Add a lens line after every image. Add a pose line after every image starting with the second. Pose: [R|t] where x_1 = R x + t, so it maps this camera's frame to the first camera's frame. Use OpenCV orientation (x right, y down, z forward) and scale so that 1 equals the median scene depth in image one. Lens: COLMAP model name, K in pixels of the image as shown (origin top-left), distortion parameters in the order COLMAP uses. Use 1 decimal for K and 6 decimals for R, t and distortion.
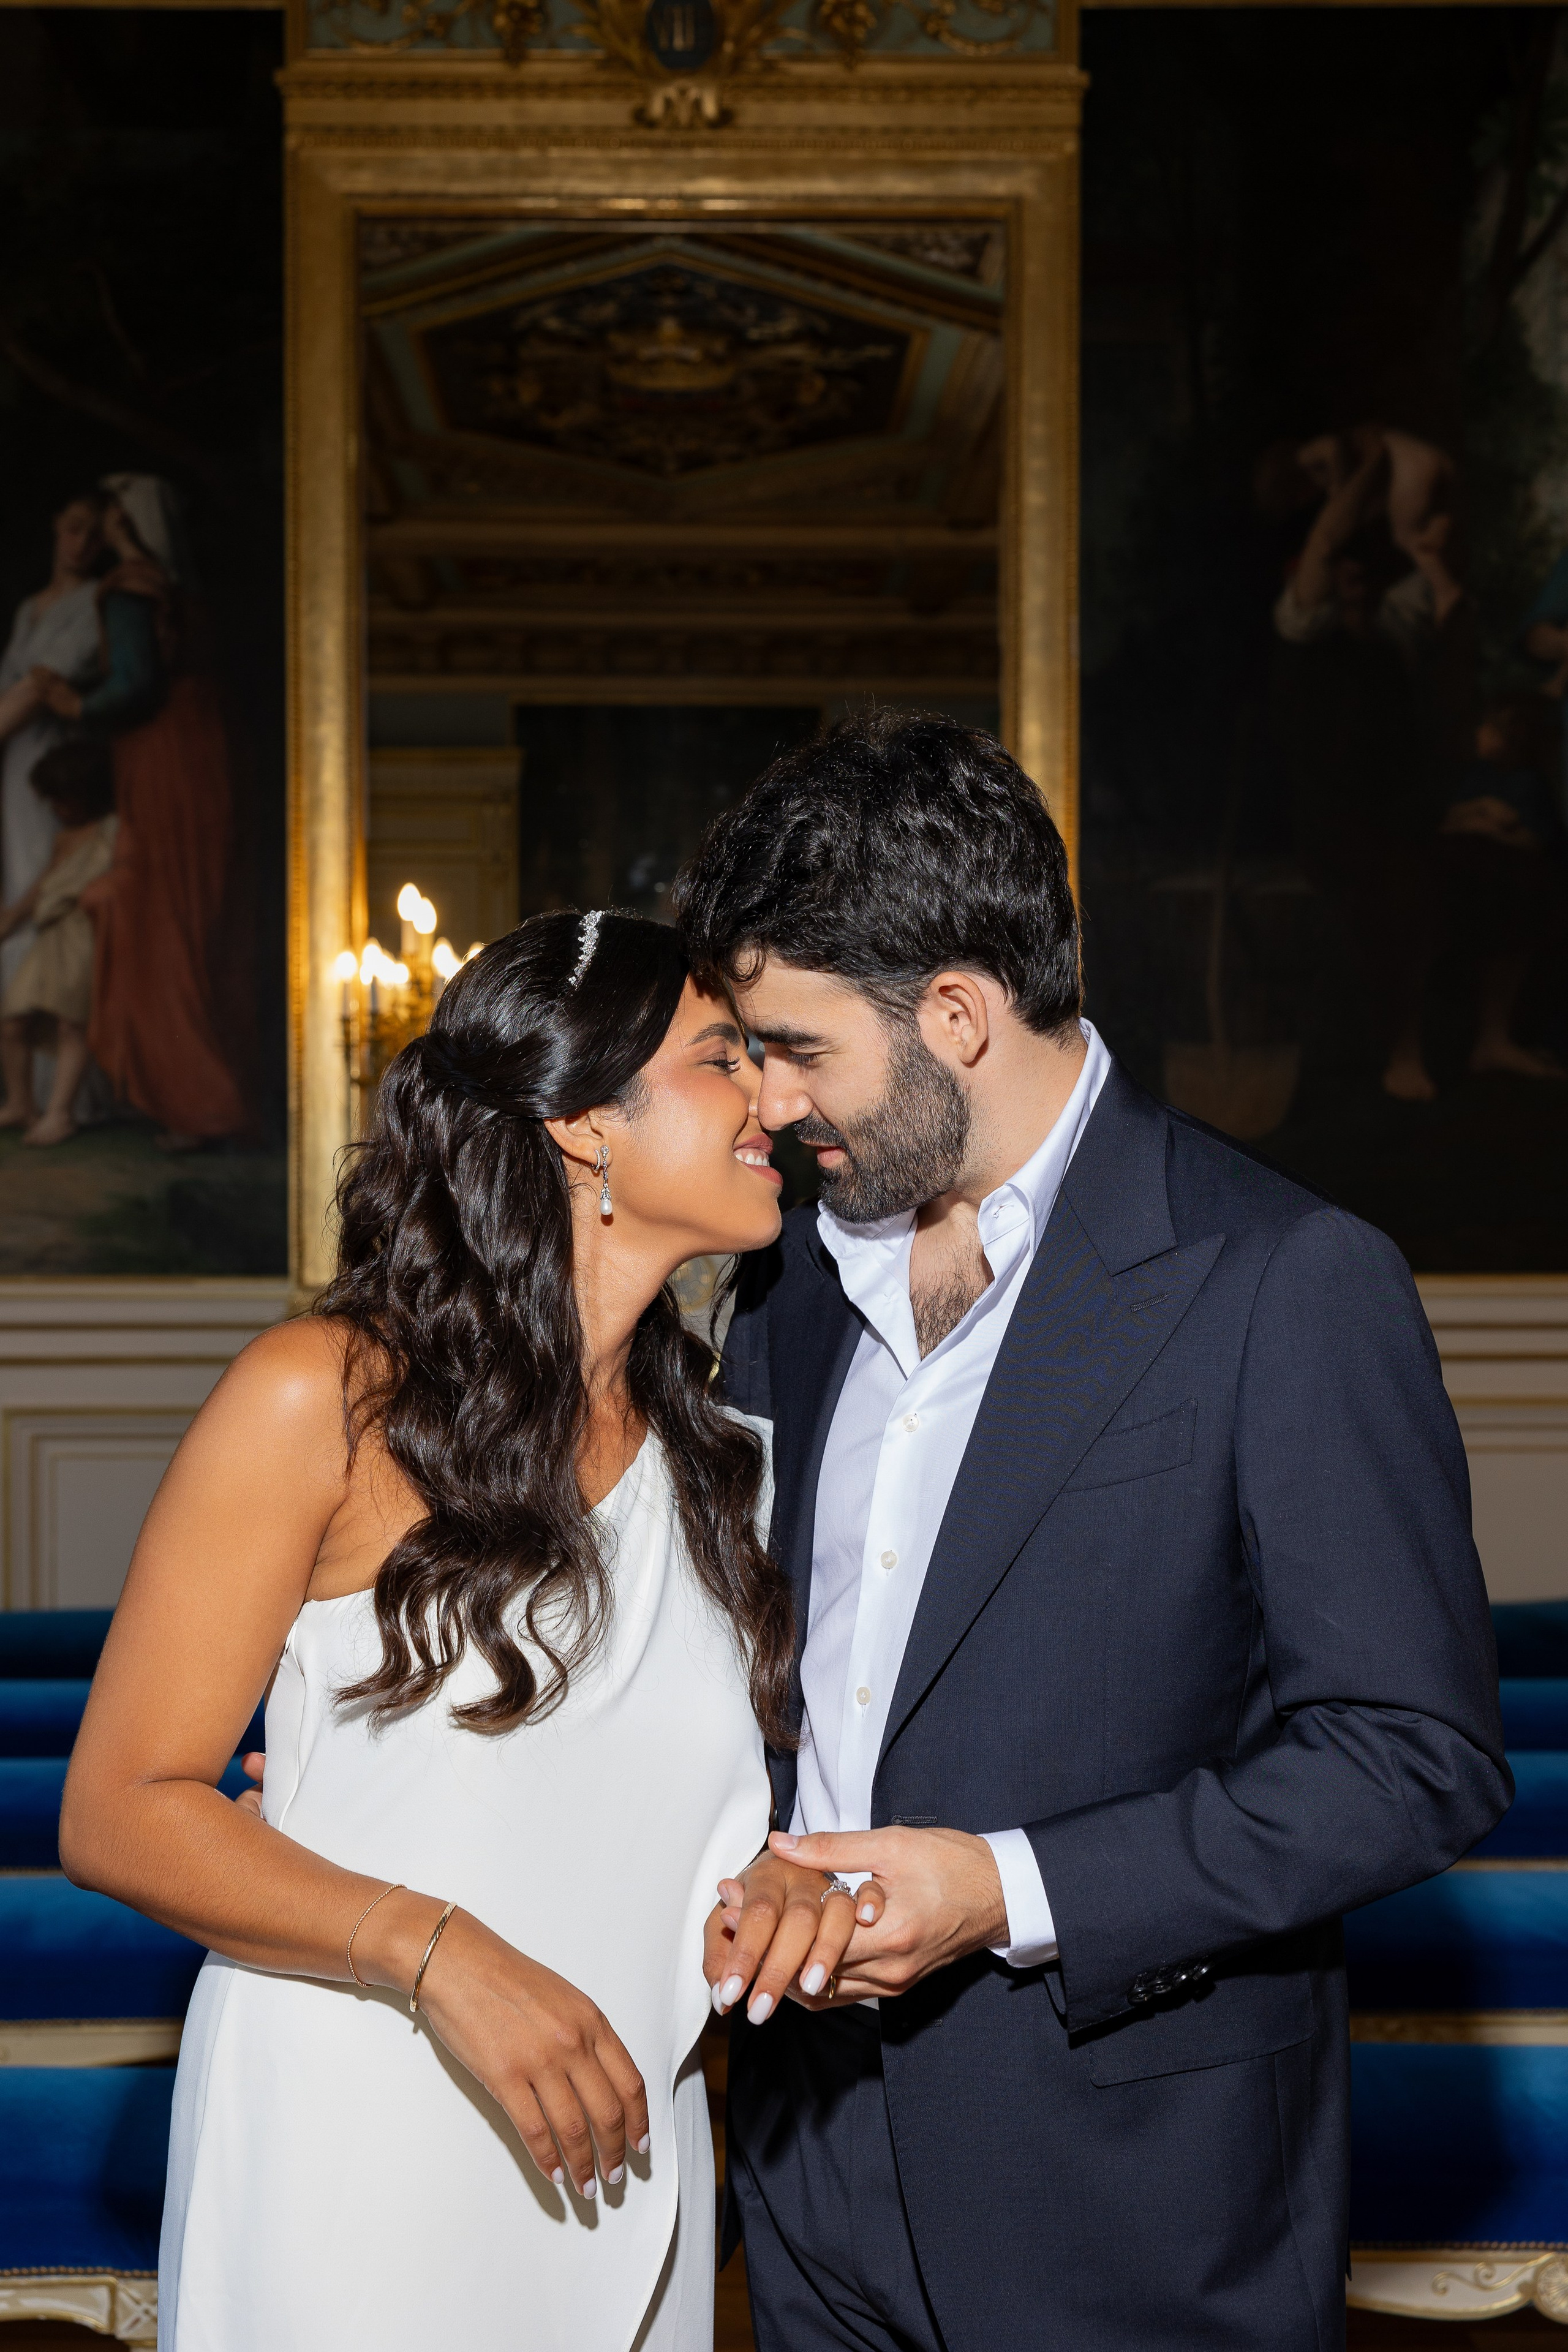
lens RADIAL K [[2990.5, 0, 702.4], [0, 2990.5, 1185.1], [0, 0, 1]] dist [0.042660, 0.000000]
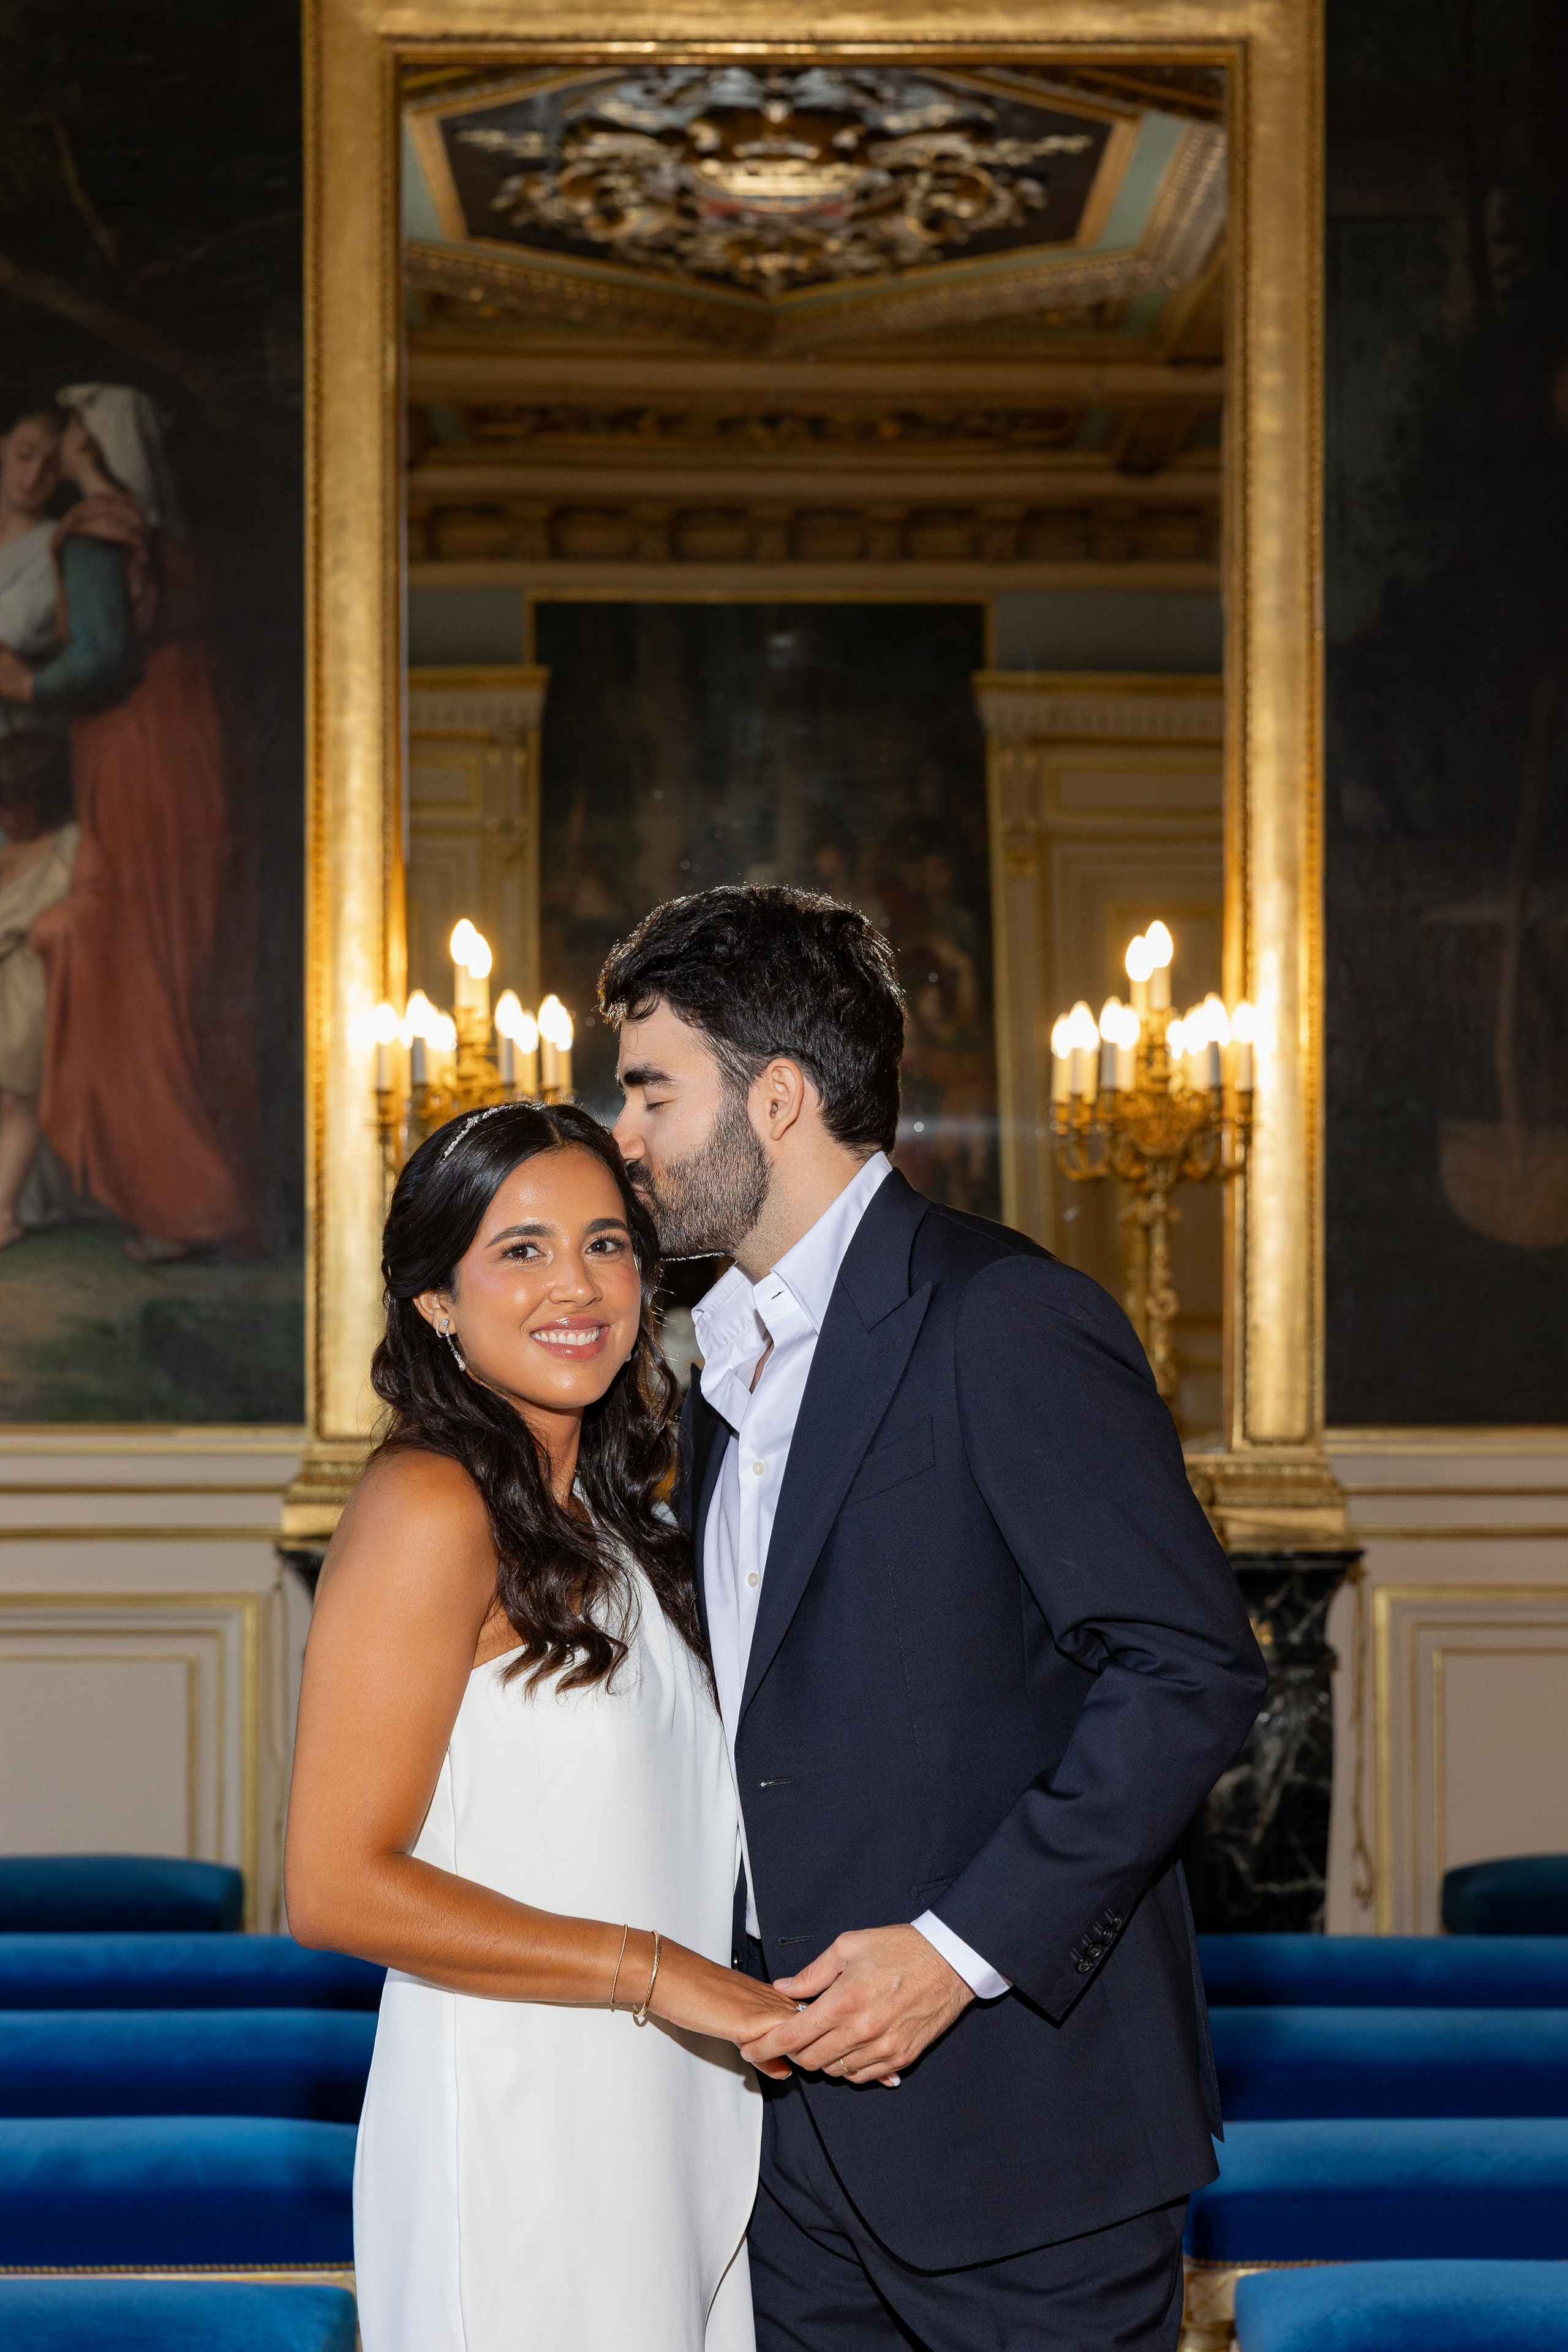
lens RADIAL K [[4724.6, 0, 758.8], [0, 4724.6, 1200.5], [0, 0, 1]] dist [0.061806, 0.000000]
pose [[0.999974, 0.001096, -0.007087, -0.011487], [-0.001261, 0.999726, -0.023382, 0.001291], [0.007059, 0.023390, 0.999701, -0.212659]]
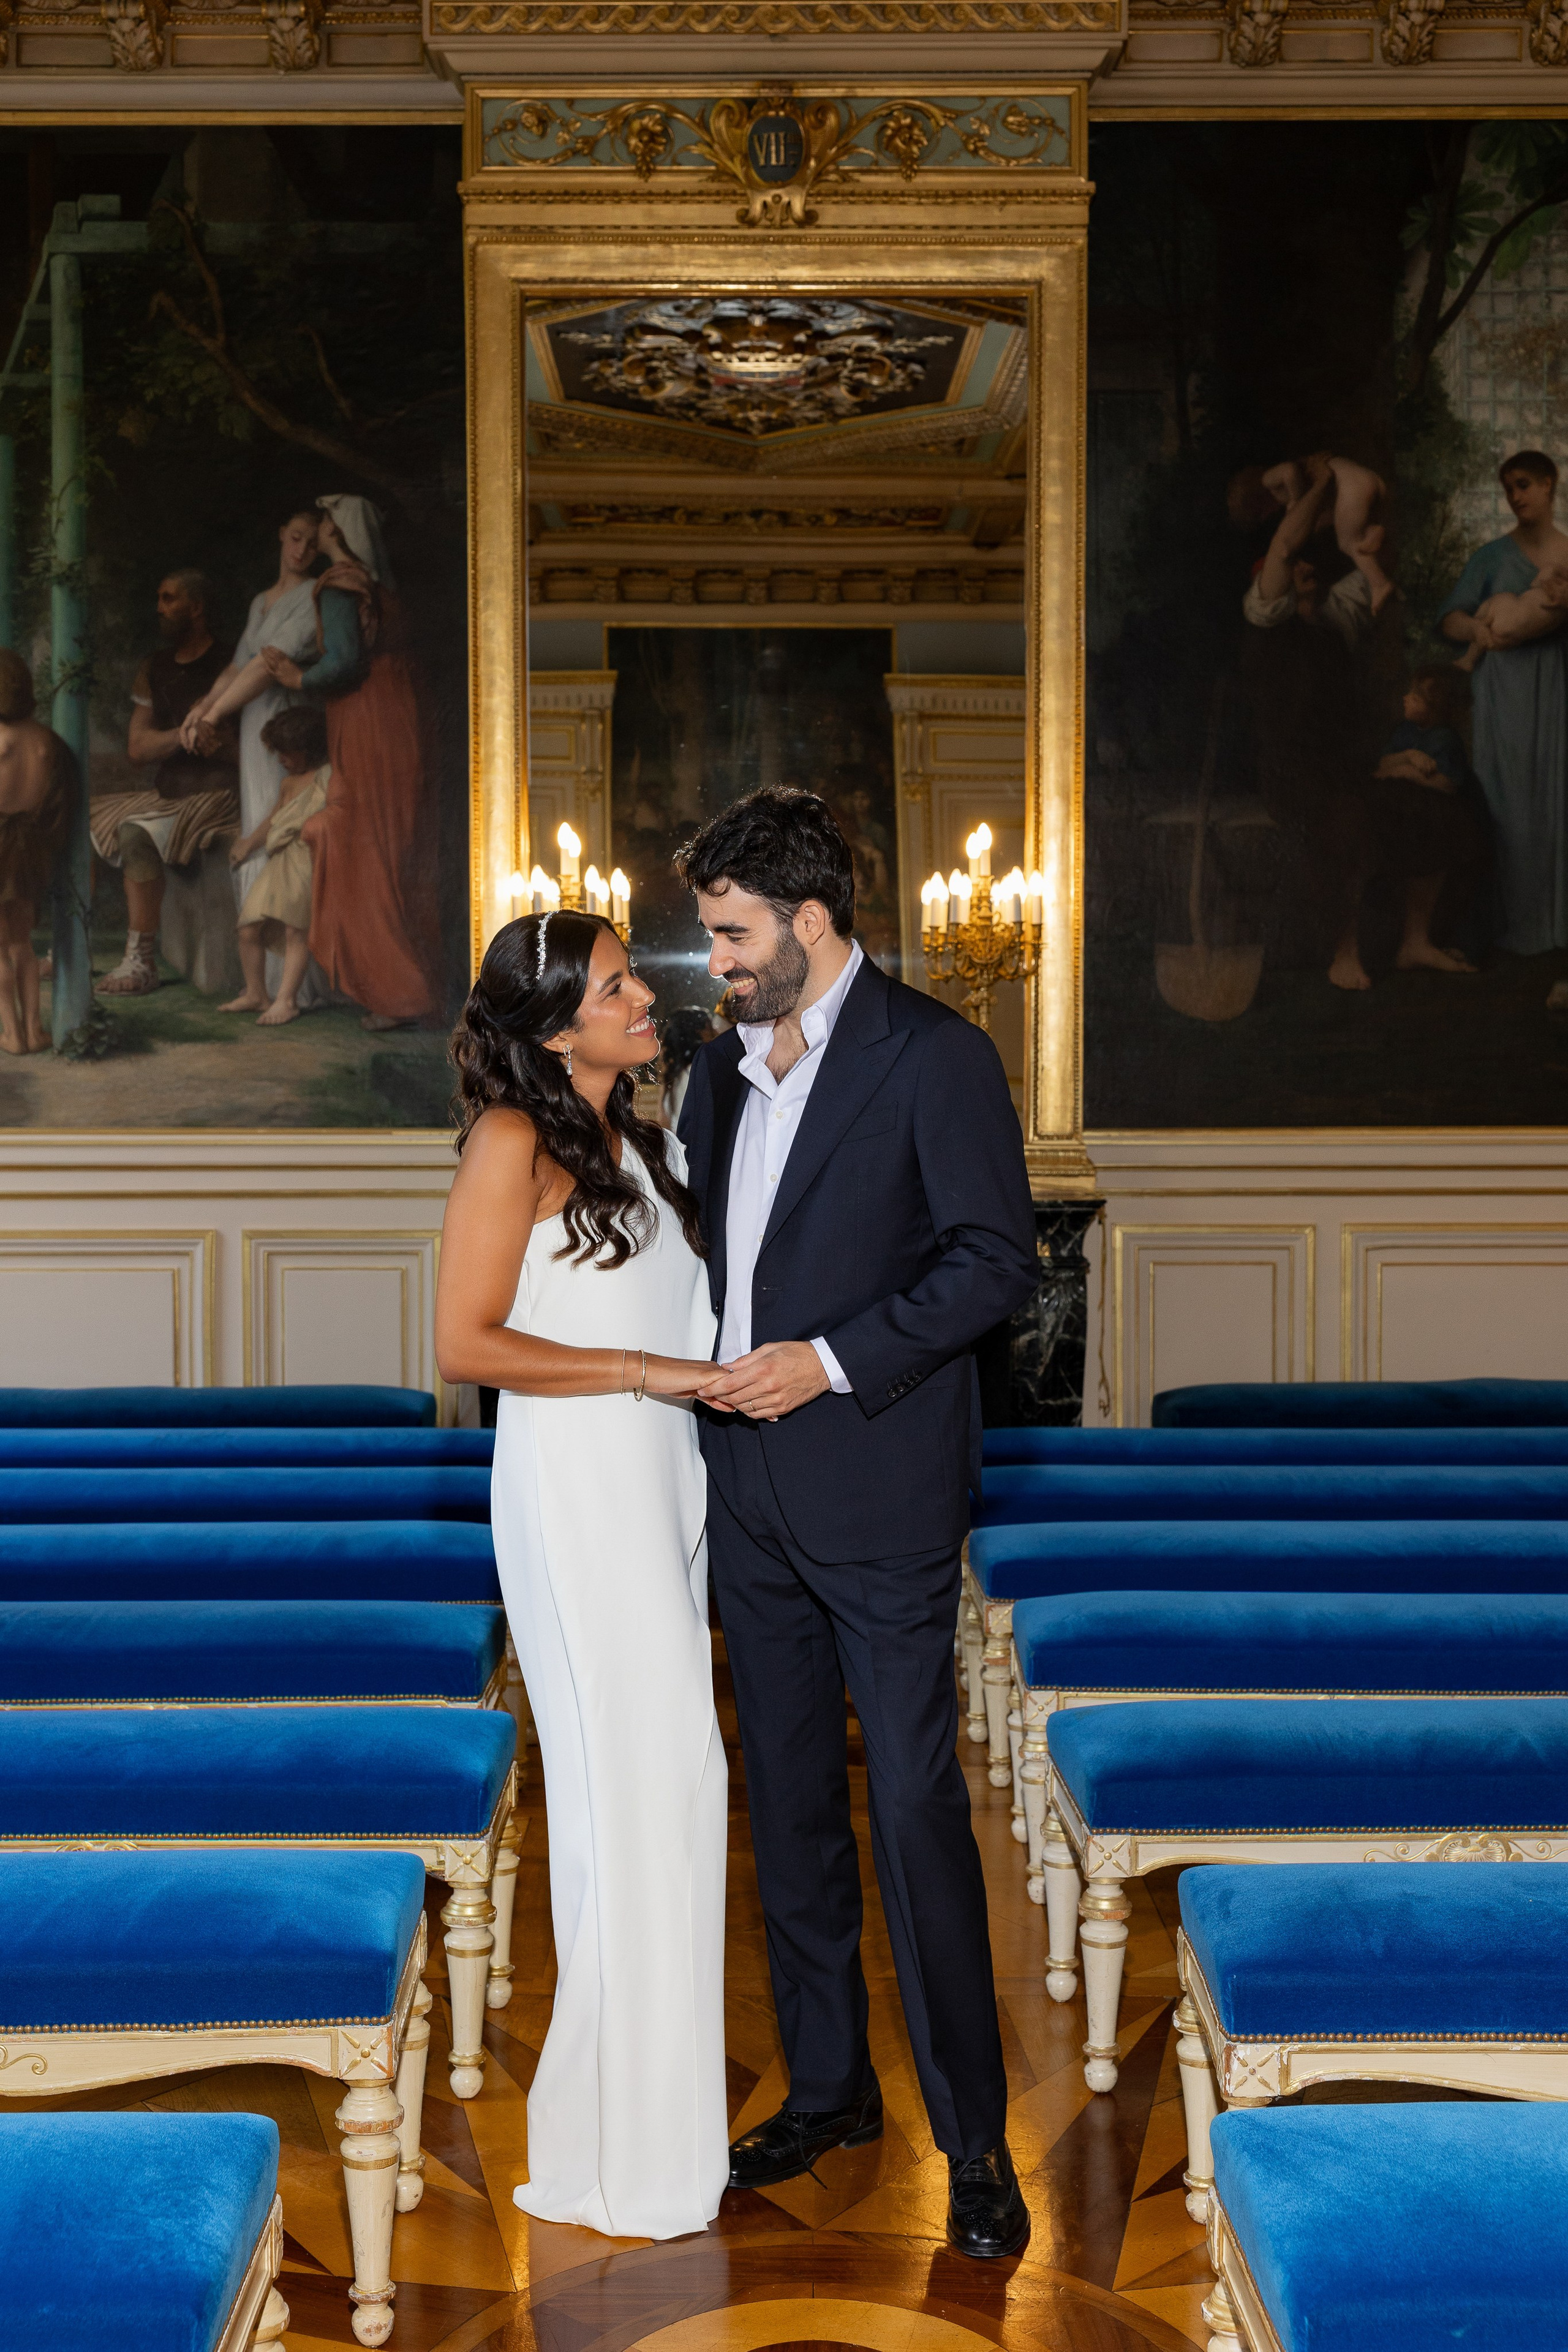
lens RADIAL K [[2996.1, 0, 751.1], [0, 2996.1, 1175.2], [0, 0, 1]] dist [0.036889, 0.000000]
pose [[0.999968, 0.000477, -0.007996, -0.006703], [-0.000231, 0.999529, 0.030697, 0.011353], [0.008007, -0.030695, 0.999497, -0.275155]]
